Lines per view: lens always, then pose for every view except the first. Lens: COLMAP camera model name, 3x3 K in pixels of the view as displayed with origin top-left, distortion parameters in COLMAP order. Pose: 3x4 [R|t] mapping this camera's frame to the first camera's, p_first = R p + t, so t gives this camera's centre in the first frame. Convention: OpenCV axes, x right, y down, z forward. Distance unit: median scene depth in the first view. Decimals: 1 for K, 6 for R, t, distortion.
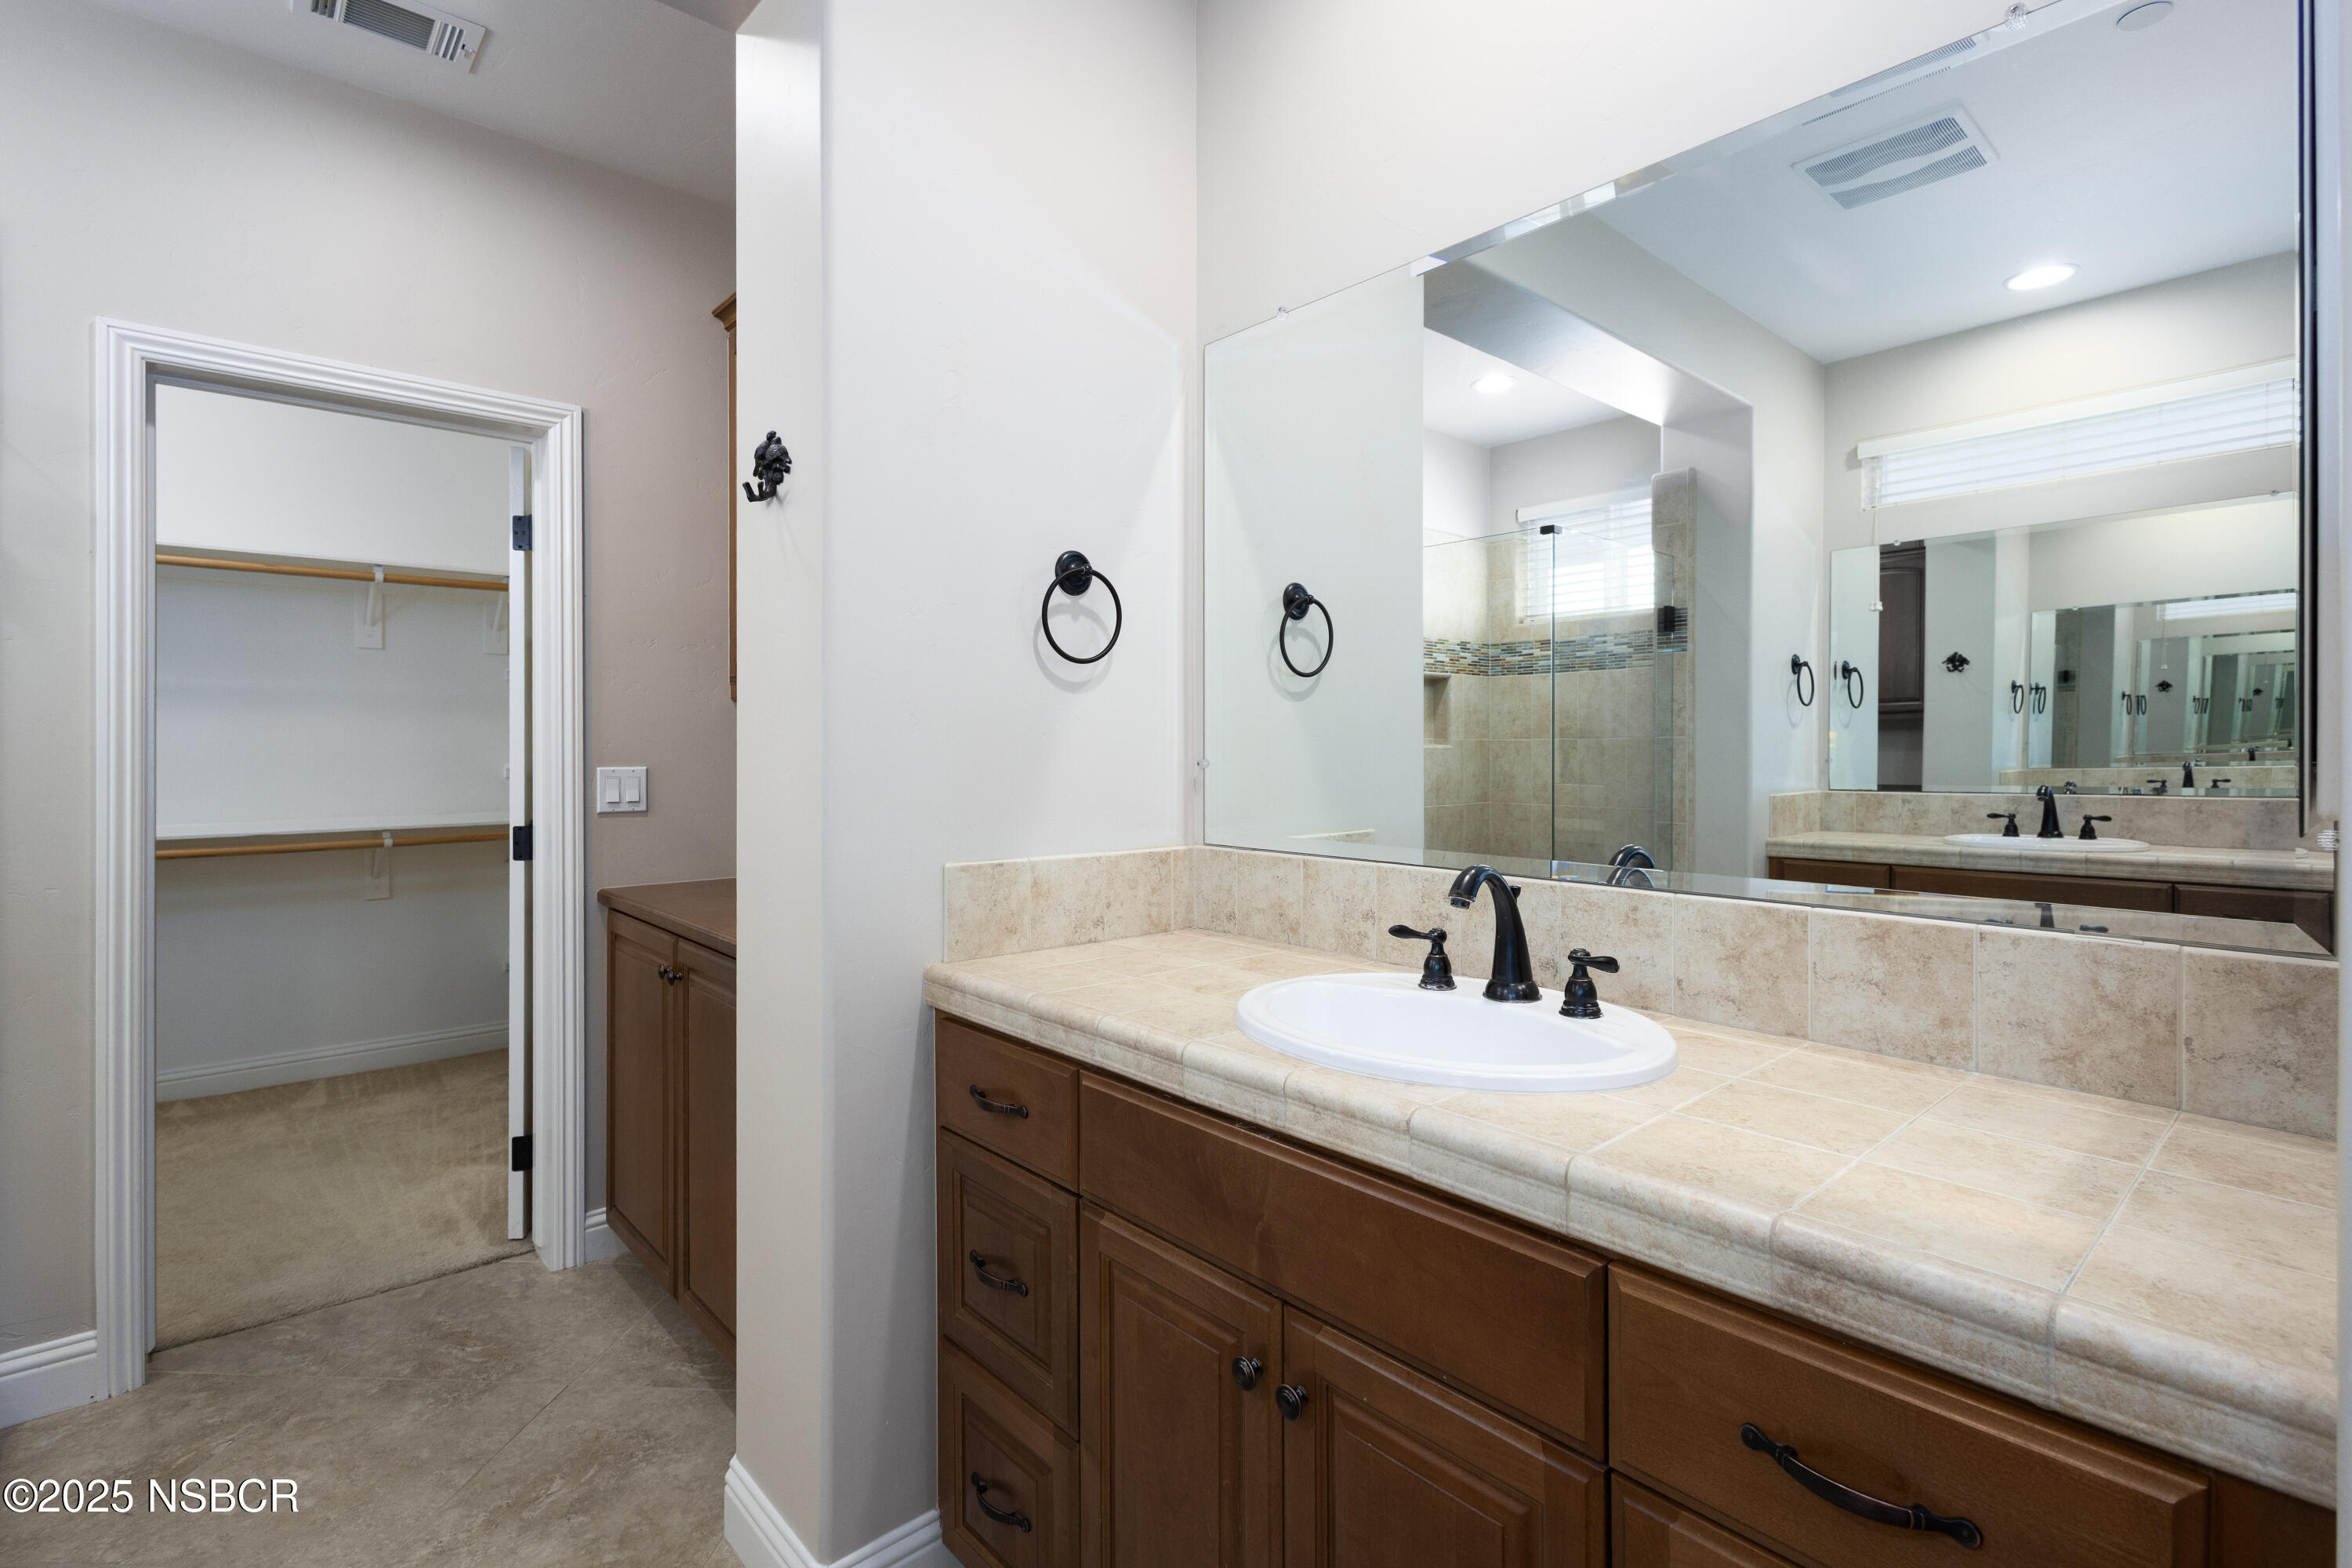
lens RADIAL K [[1089.7, 0, 1178.7], [0, 1089.7, 762.9], [0, 0, 1]] dist [0.009644, -0.000658]
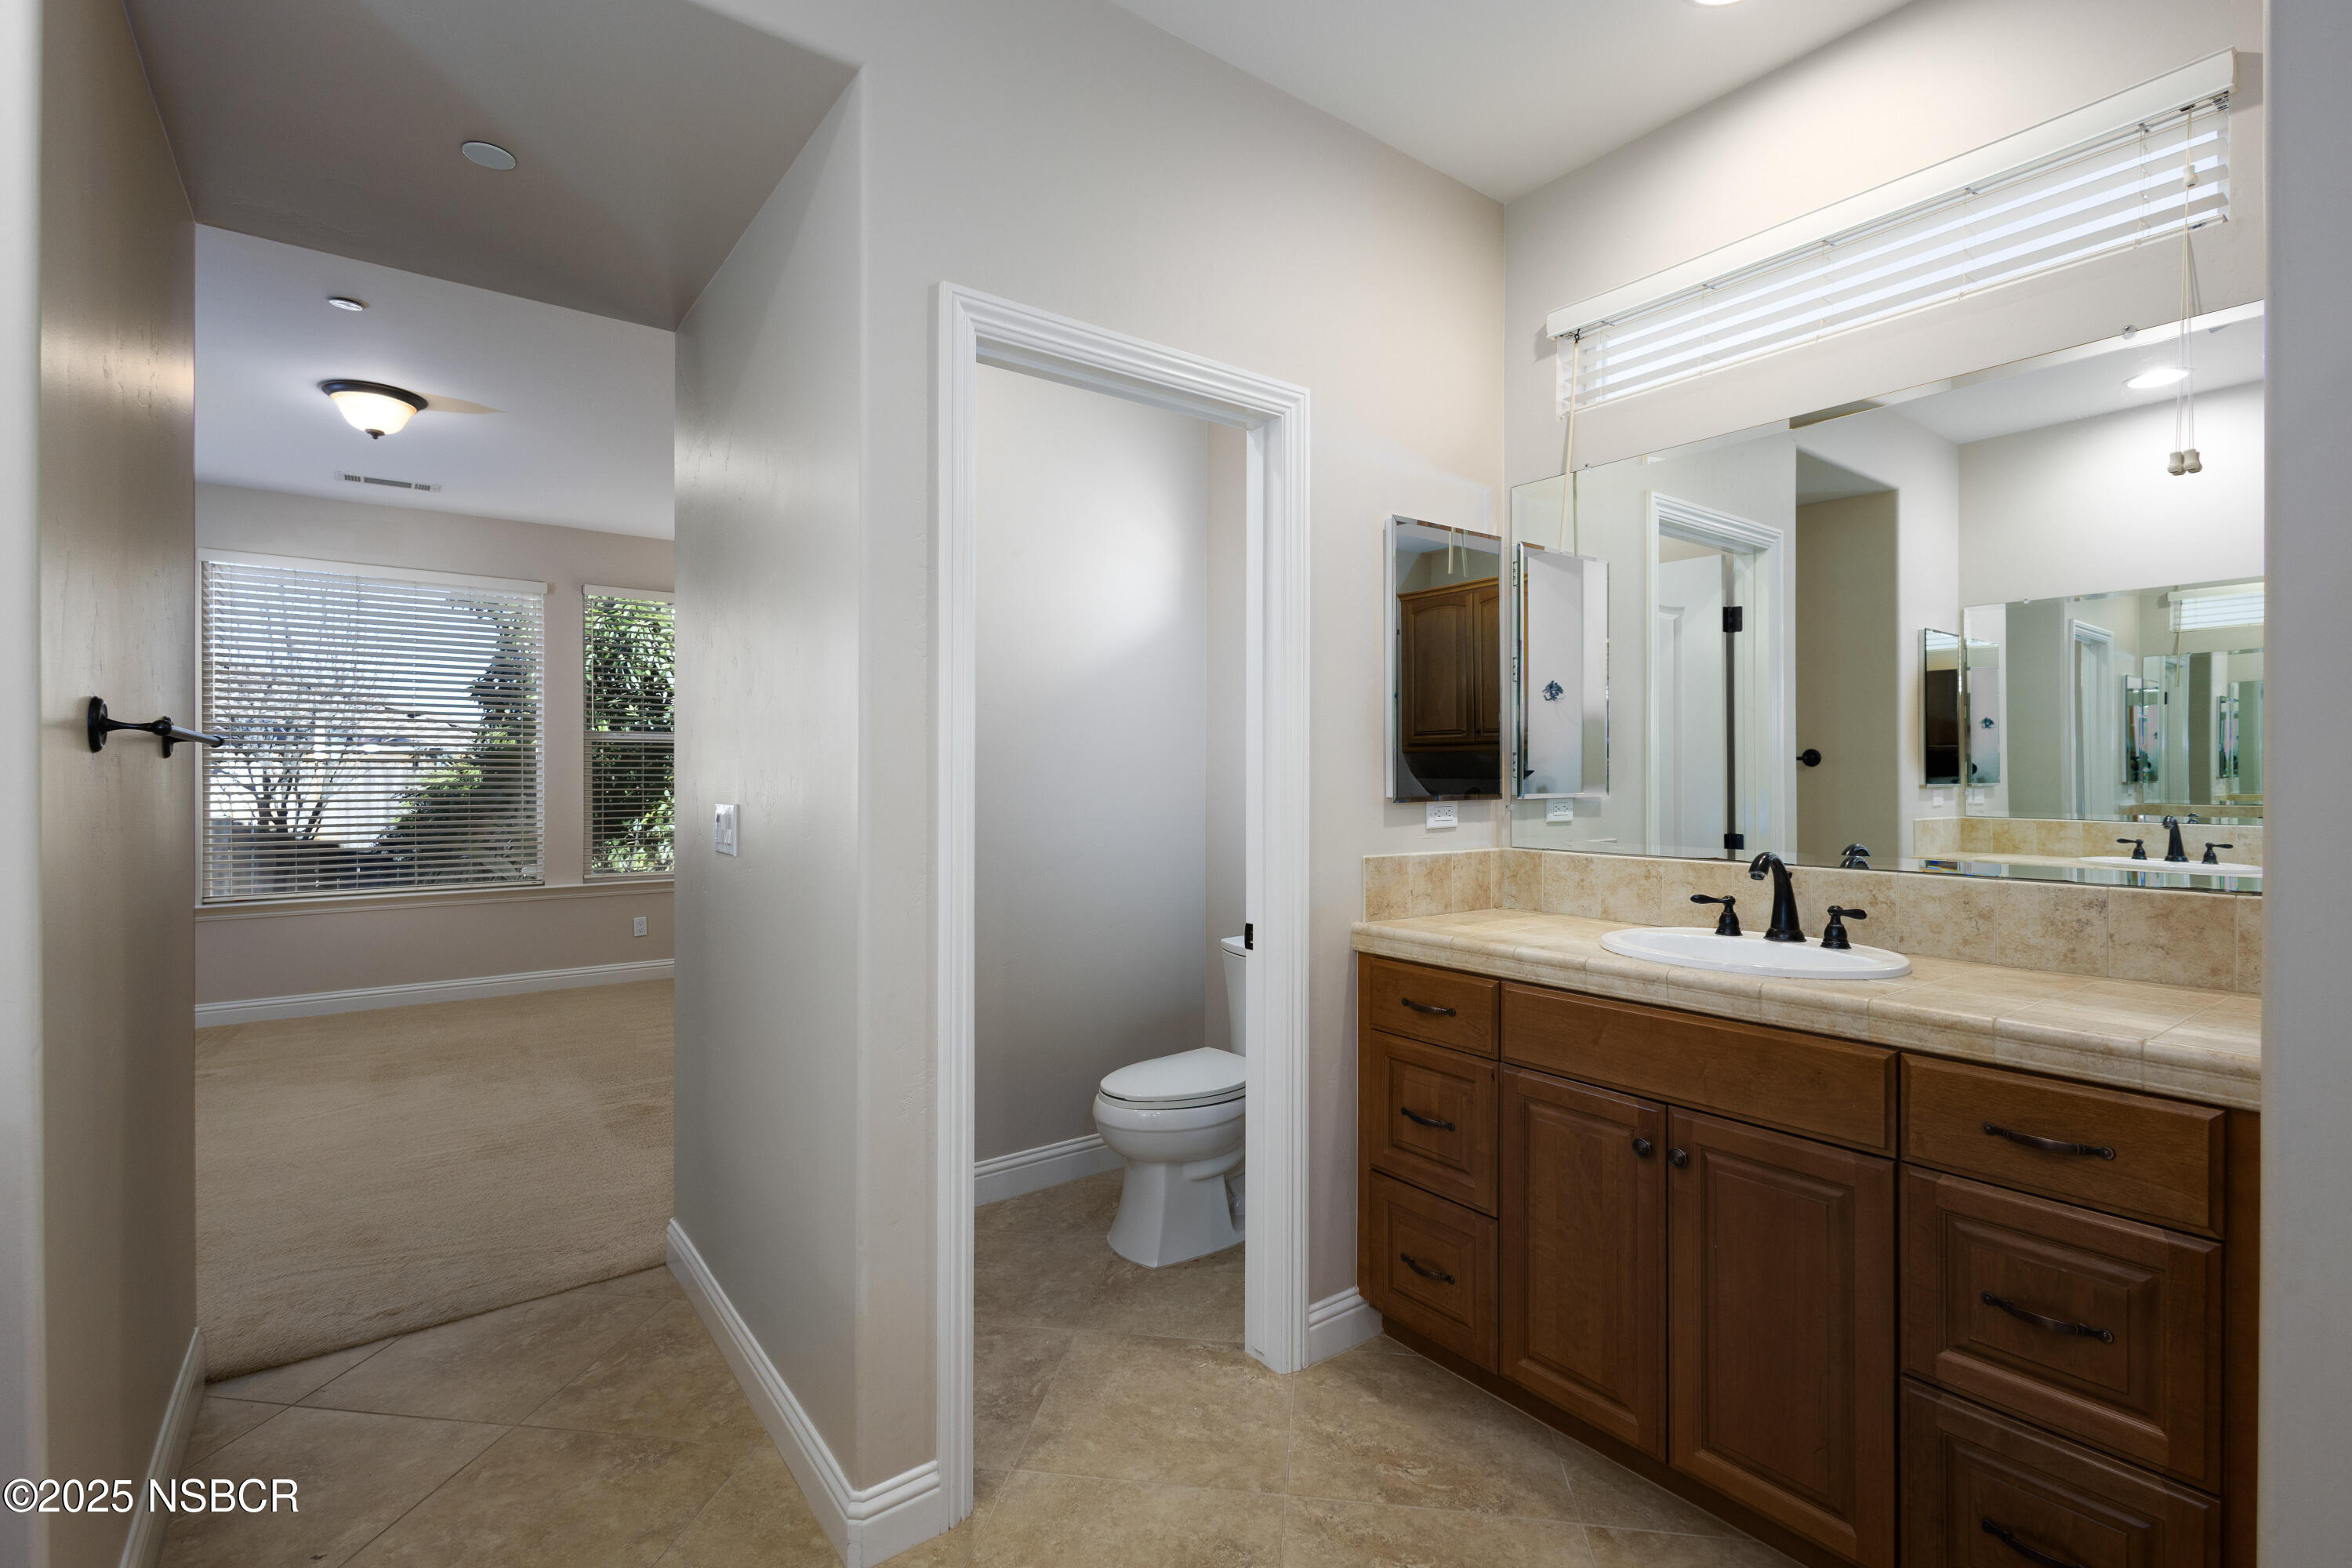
lens RADIAL K [[1054.5, 0, 1168.8], [0, 1054.5, 790.2], [0, 0, 1]] dist [-0.001906, -0.000308]
pose [[0.995575, -0.000300, -0.093967, -0.418760], [-0.000020, 0.999994, -0.003405, 0.007471], [0.093967, 0.003391, 0.995570, -0.567211]]
